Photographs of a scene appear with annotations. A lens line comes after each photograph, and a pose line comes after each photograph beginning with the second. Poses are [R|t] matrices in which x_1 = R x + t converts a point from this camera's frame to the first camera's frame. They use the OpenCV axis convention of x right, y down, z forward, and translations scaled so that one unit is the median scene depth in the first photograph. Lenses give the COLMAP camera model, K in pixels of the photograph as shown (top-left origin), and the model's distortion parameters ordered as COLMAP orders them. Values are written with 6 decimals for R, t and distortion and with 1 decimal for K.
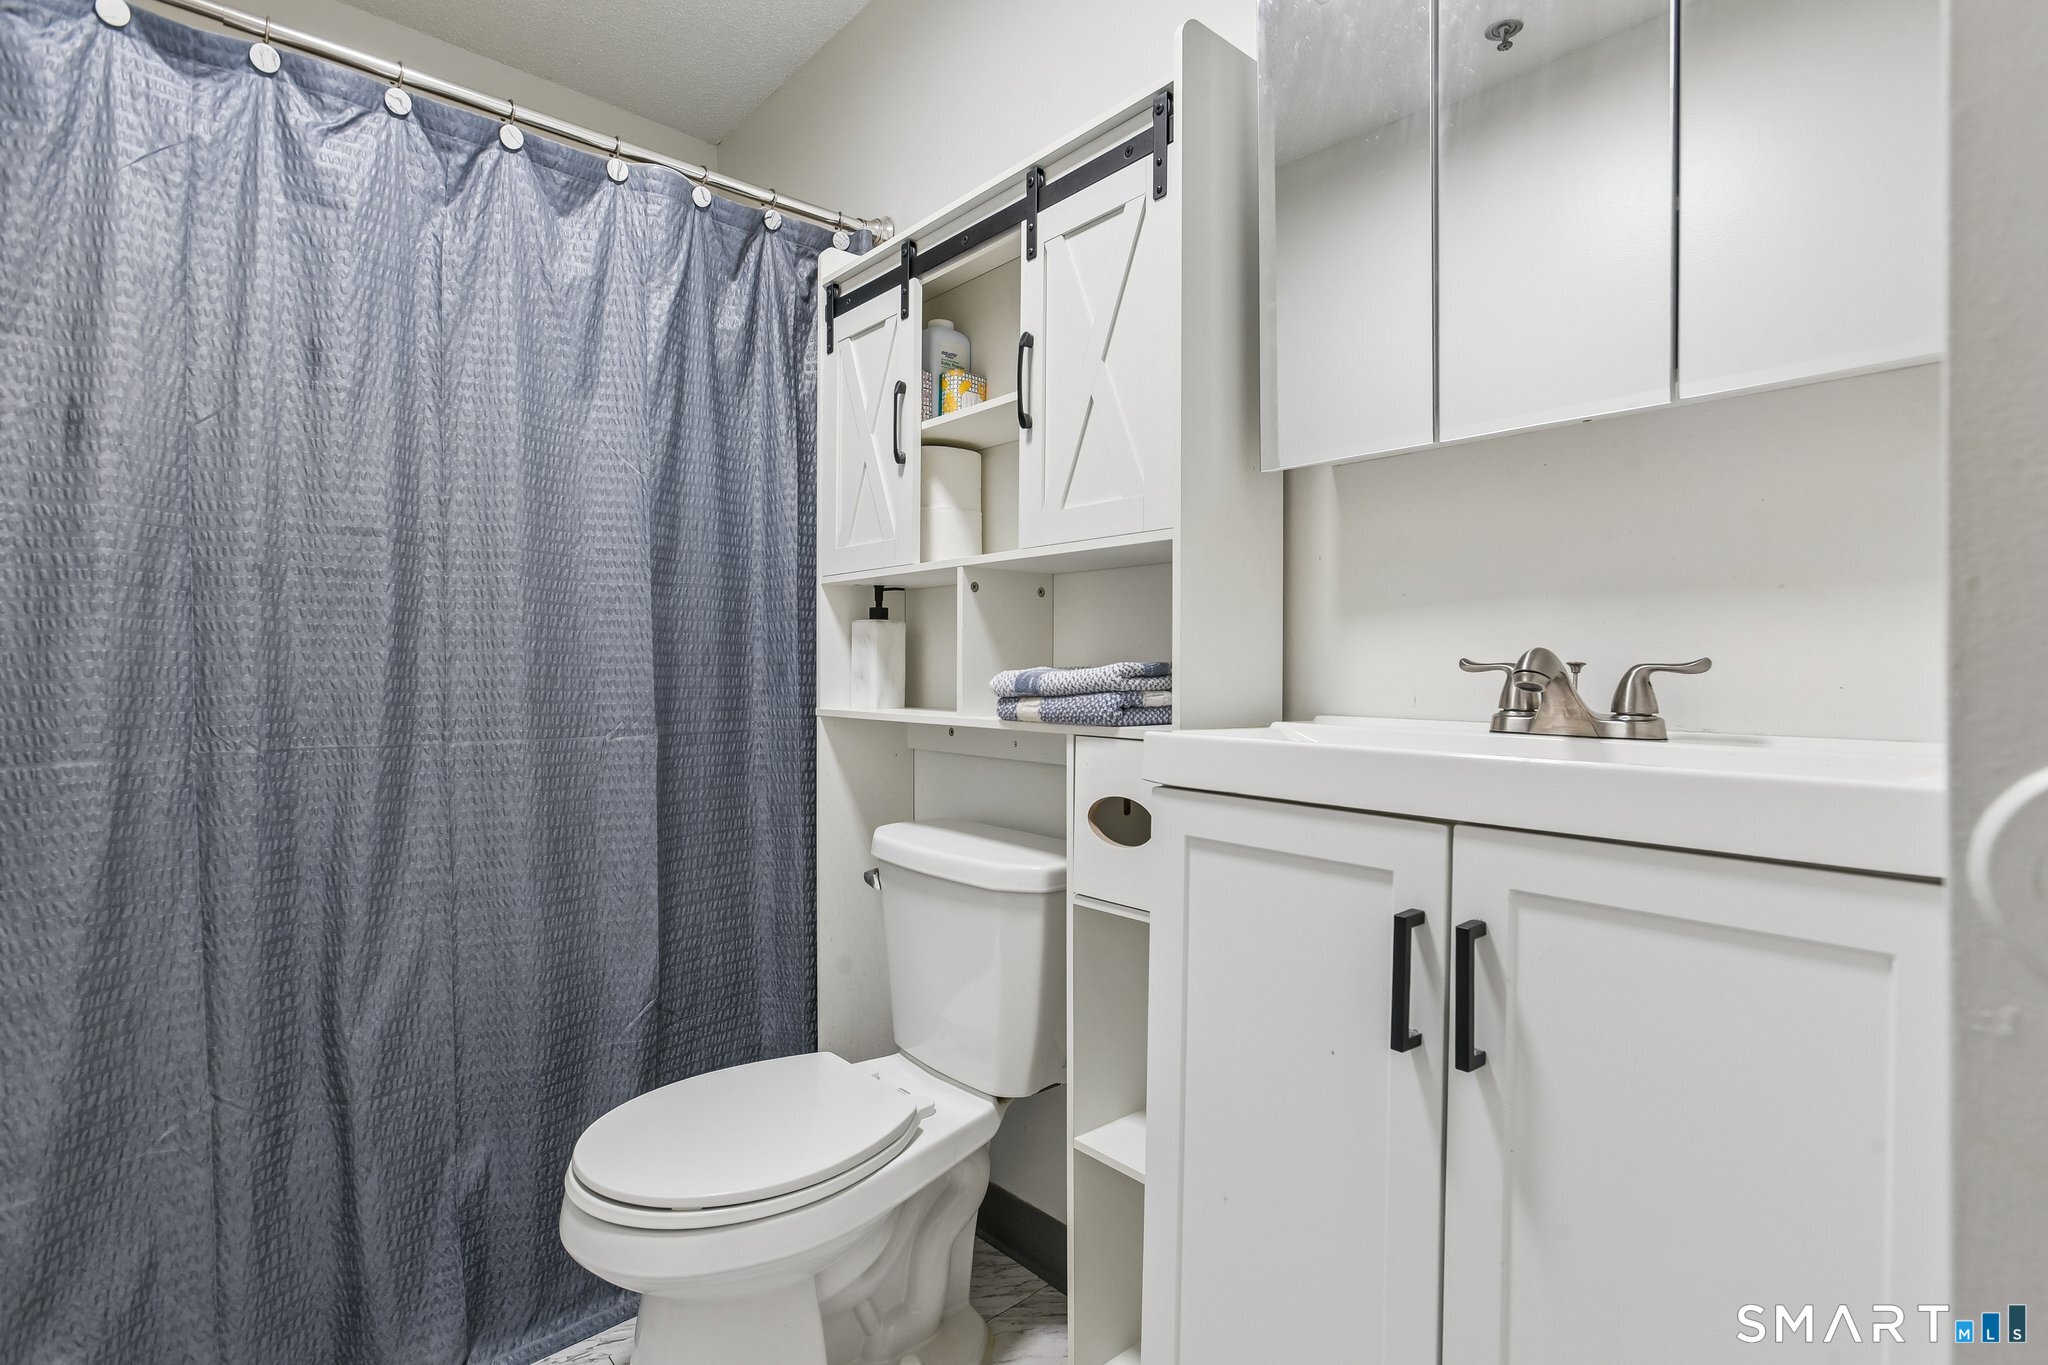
lens RADIAL K [[967.3, 0, 1025.2], [0, 967.3, 674.2], [0, 0, 1]] dist [0.008262, -0.002338]
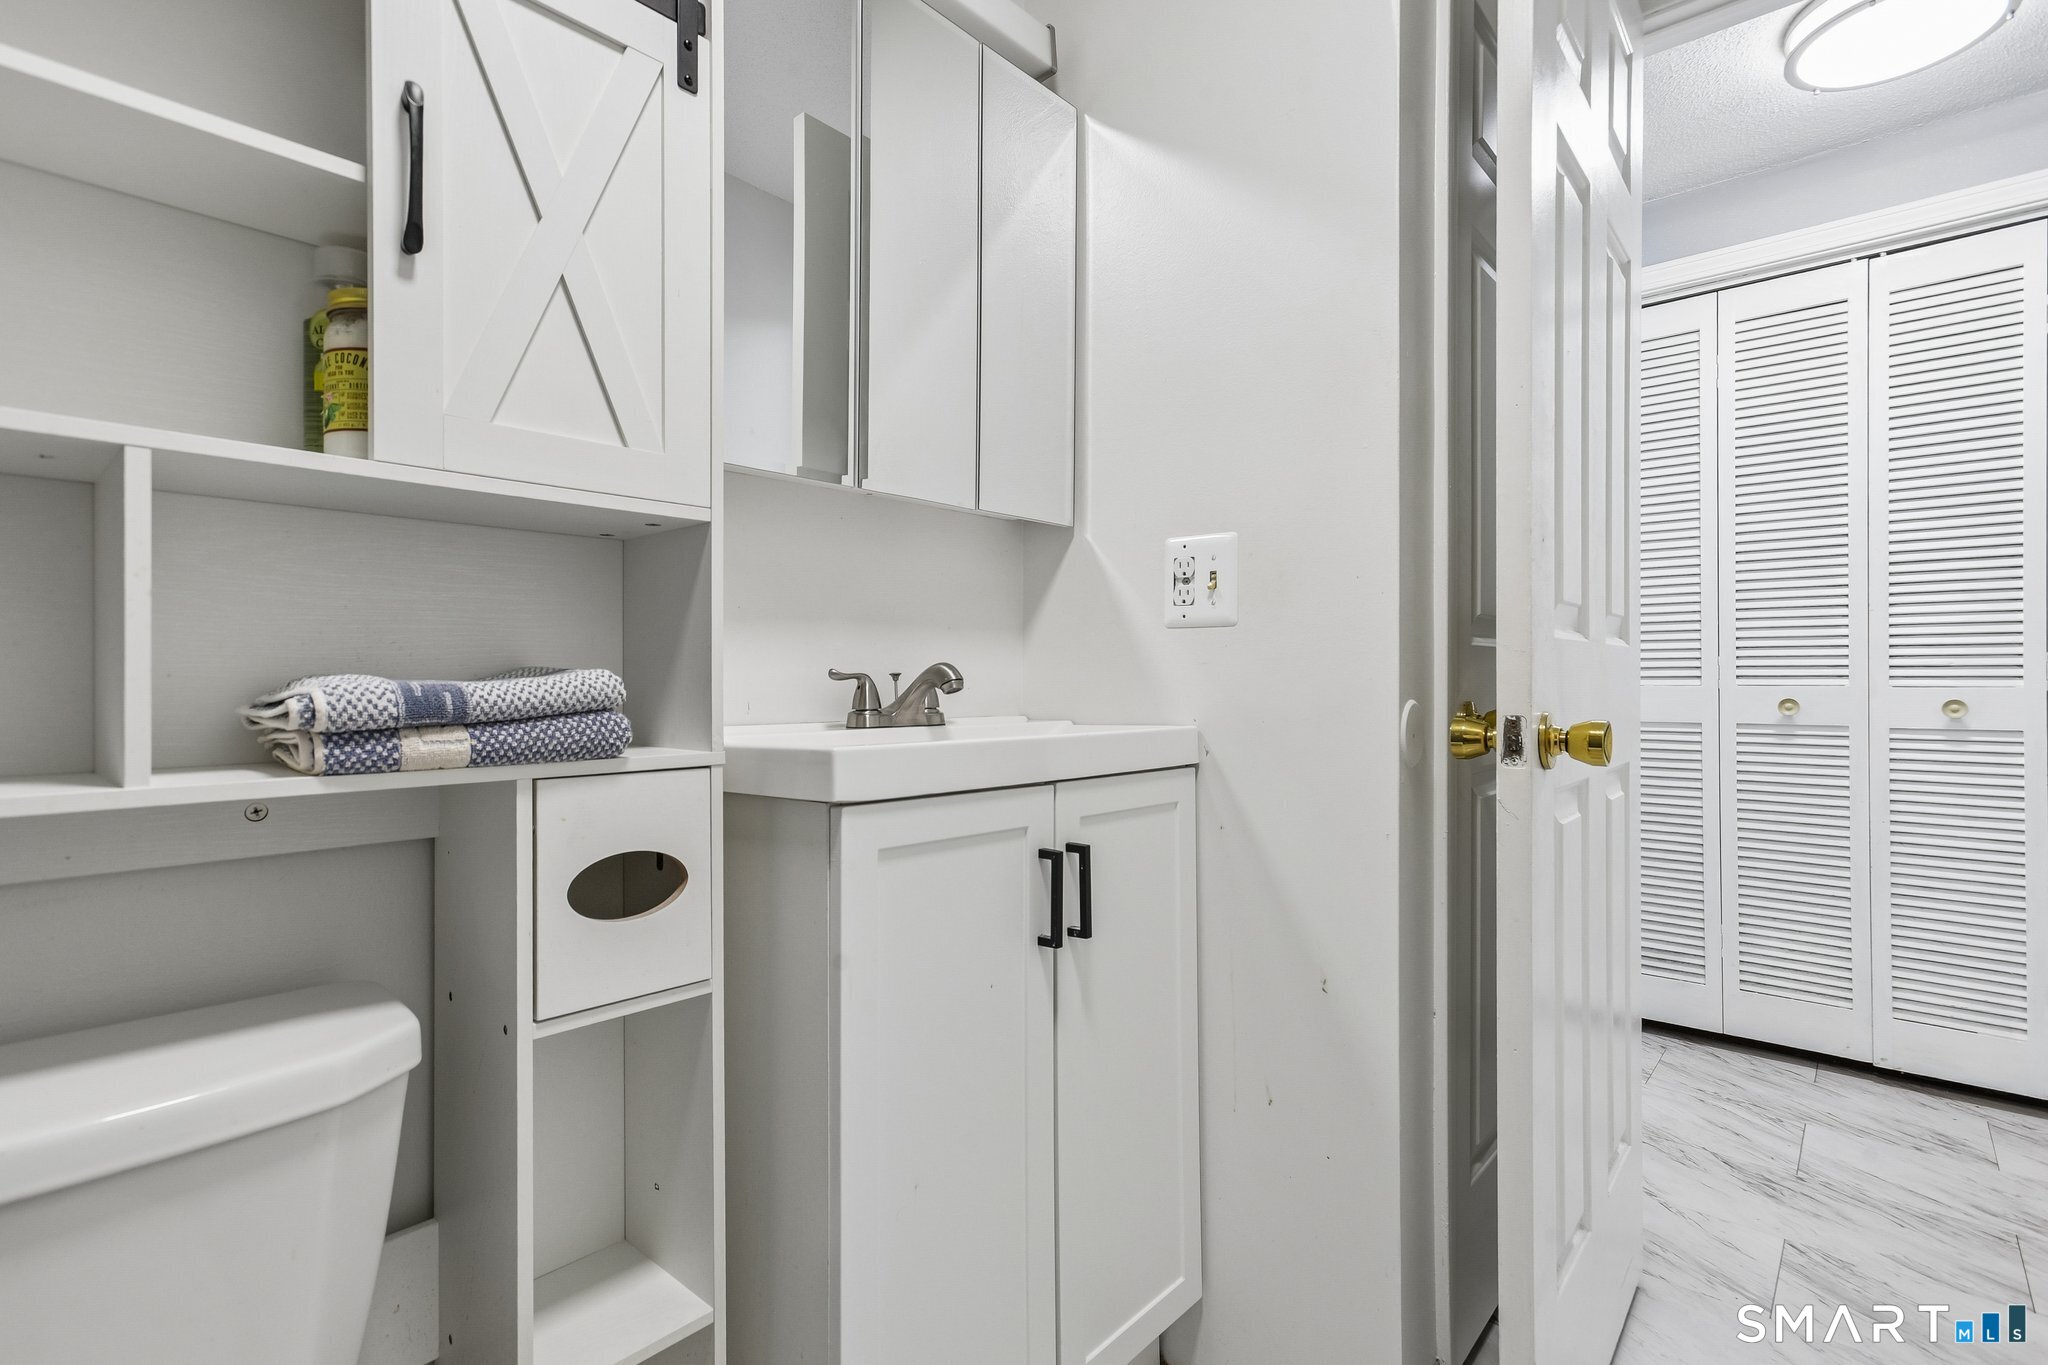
lens RADIAL K [[967.3, 0, 1025.0], [0, 967.3, 685.6], [0, 0, 1]] dist [0.008262, -0.002338]
pose [[-0.104744, -0.002487, 0.994496, -0.634947], [0.009025, 0.999953, 0.003451, 0.000877], [-0.994458, 0.009337, -0.104717, 0.747071]]
